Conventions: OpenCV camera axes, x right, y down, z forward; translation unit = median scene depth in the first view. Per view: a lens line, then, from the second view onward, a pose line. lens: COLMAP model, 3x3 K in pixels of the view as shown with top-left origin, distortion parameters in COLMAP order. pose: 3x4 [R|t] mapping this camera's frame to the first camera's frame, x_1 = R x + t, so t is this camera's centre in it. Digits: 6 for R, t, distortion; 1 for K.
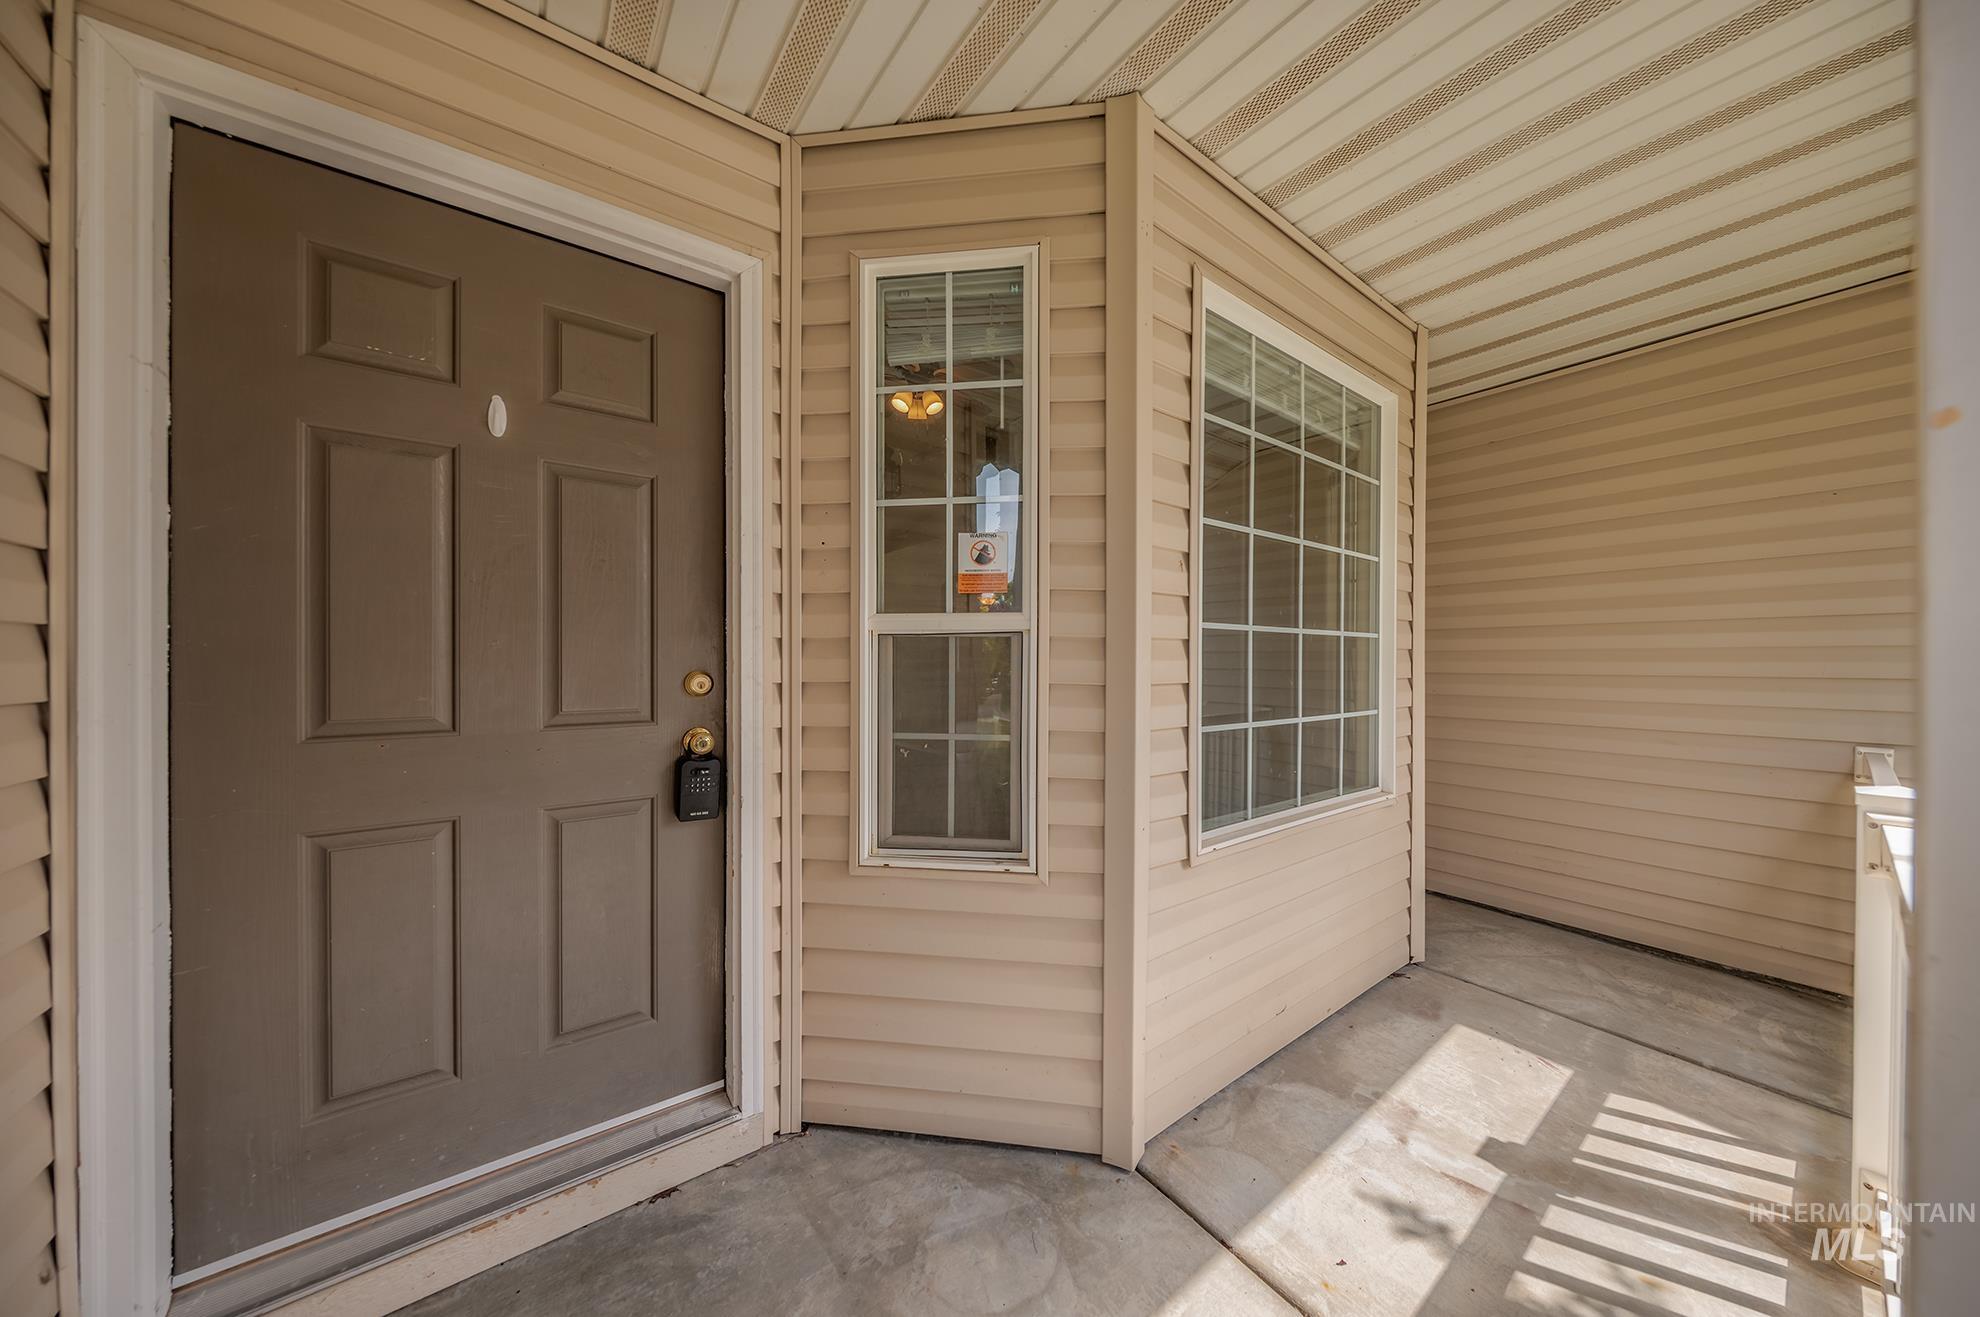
lens RADIAL K [[634.8, 0, 991.0], [0, 634.8, 658.9], [0, 0, 1]] dist [-0.000379, -0.000246]
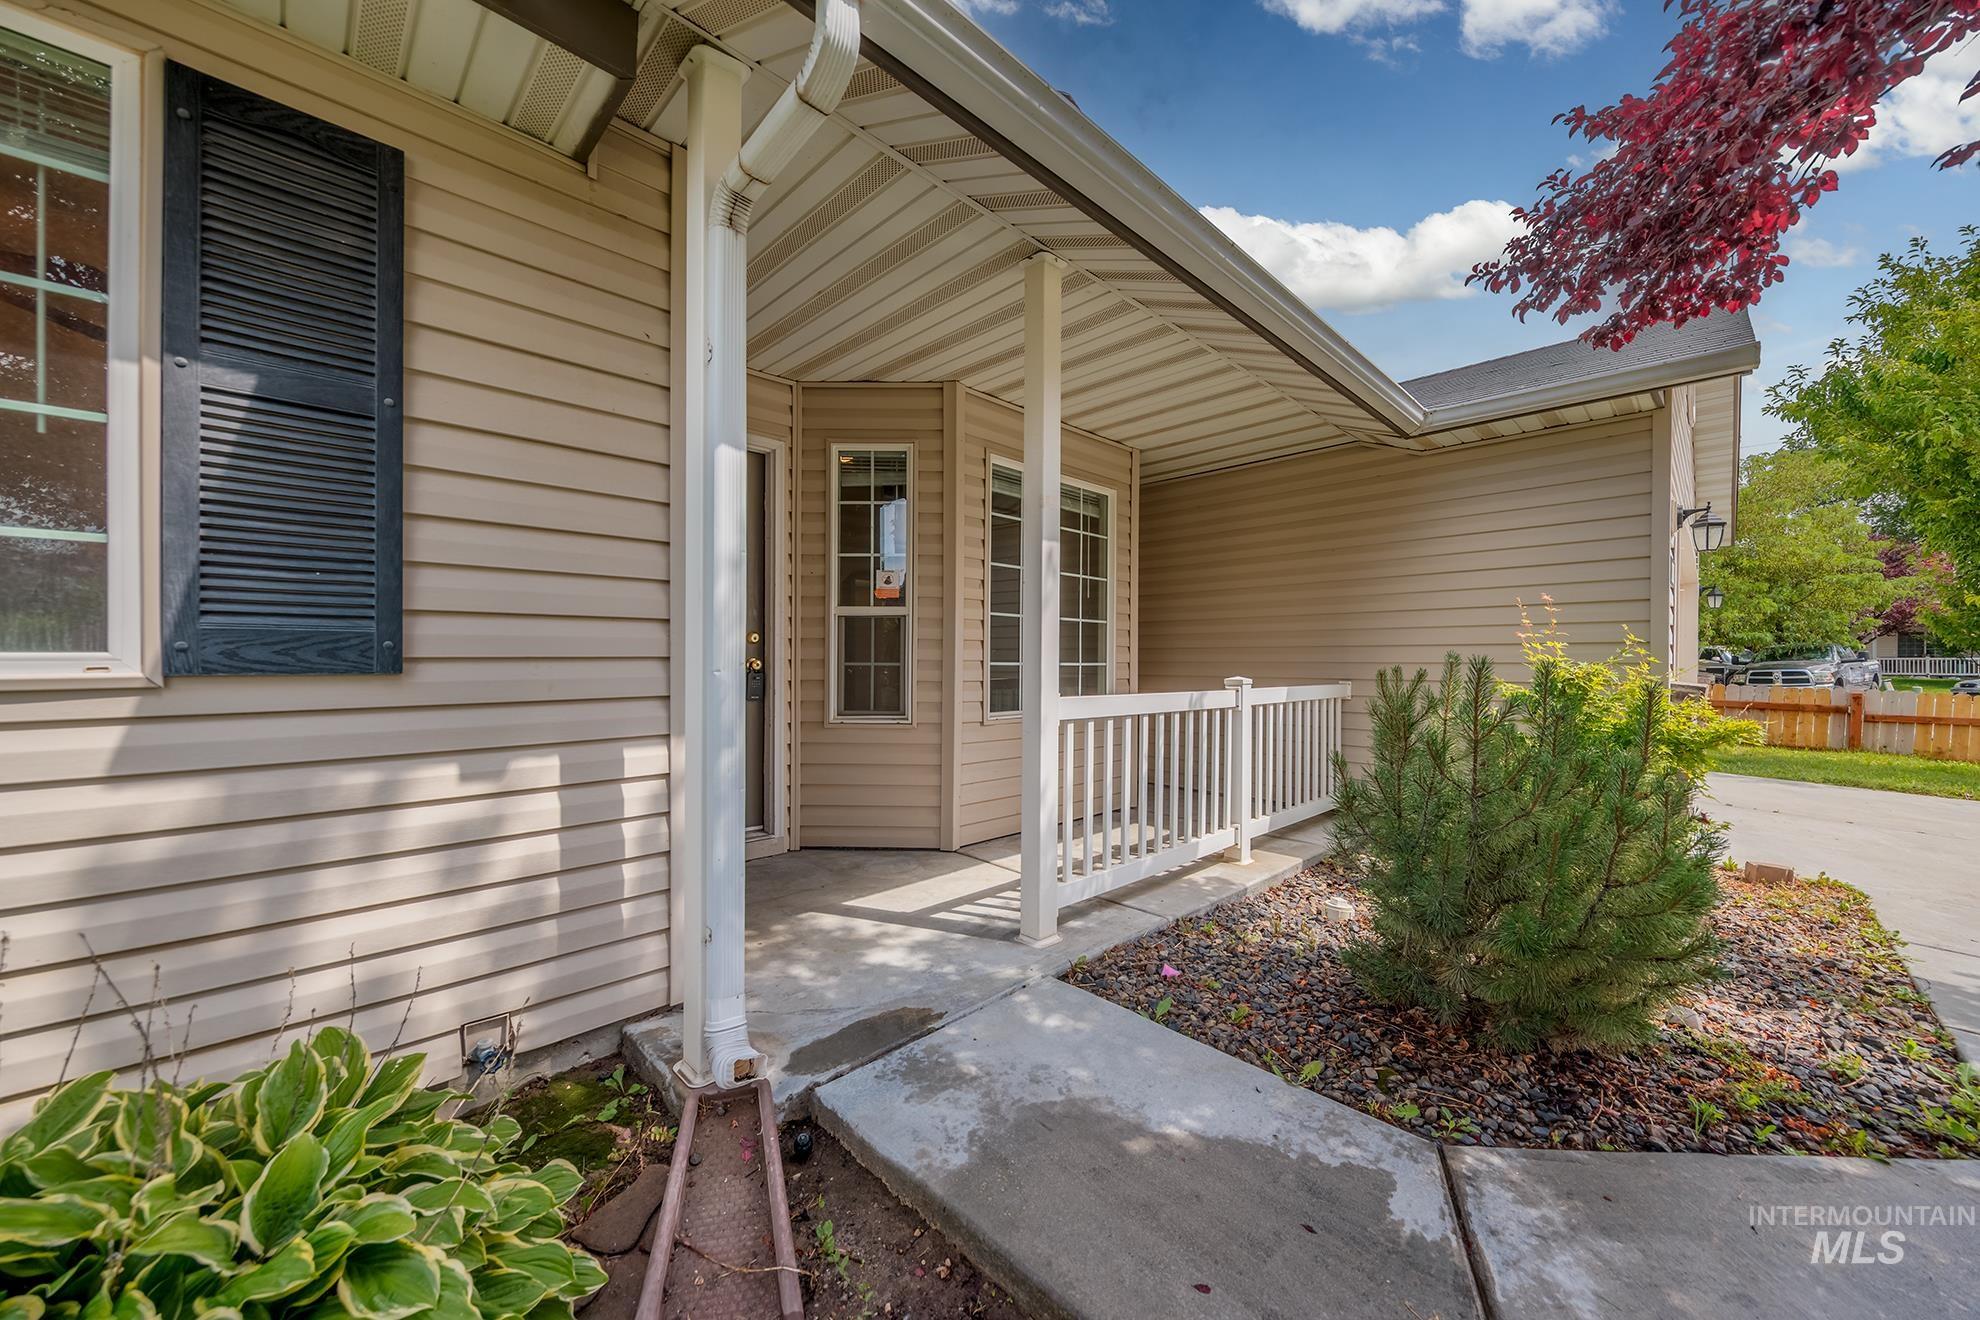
lens RADIAL K [[728.6, 0, 988.7], [0, 728.6, 662.1], [0, 0, 1]] dist [0.006221, -0.000979]
pose [[0.990037, 0.004039, 0.140752, -0.019395], [-0.004004, 0.999992, -0.000526, 0.117295], [-0.140753, -0.000043, 0.990045, -1.523700]]
